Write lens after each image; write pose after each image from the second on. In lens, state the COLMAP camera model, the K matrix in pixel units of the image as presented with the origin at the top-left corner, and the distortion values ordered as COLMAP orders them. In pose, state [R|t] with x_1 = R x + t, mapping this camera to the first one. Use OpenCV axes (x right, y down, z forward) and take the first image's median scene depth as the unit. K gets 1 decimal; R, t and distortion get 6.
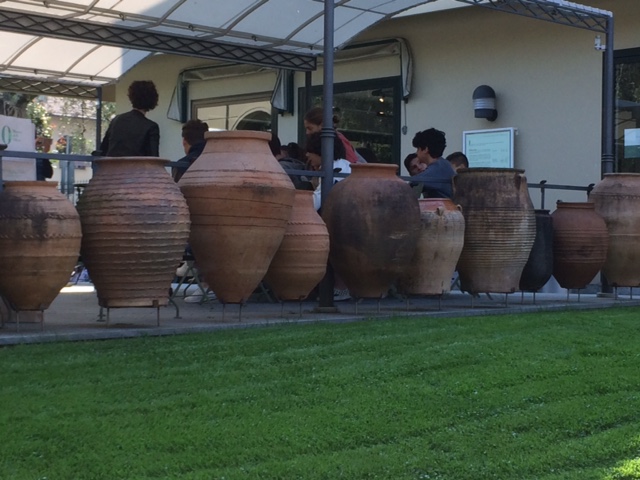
lens RADIAL K [[1293.1, 0, 320.0], [0, 1293.1, 240.0], [0, 0, 1]] dist [0.016130, 0.112298]
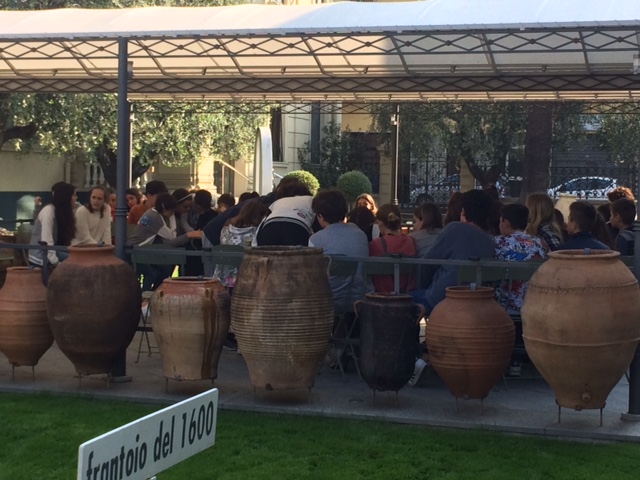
lens RADIAL K [[1293.1, 0, 320.0], [0, 1293.1, 240.0], [0, 0, 1]] dist [0.016130, 0.112298]
pose [[0.420549, 0.059686, -0.905304, 0.827330], [-0.010181, 0.998081, 0.061073, -0.100097], [0.907213, -0.016467, 0.420350, 0.566234]]
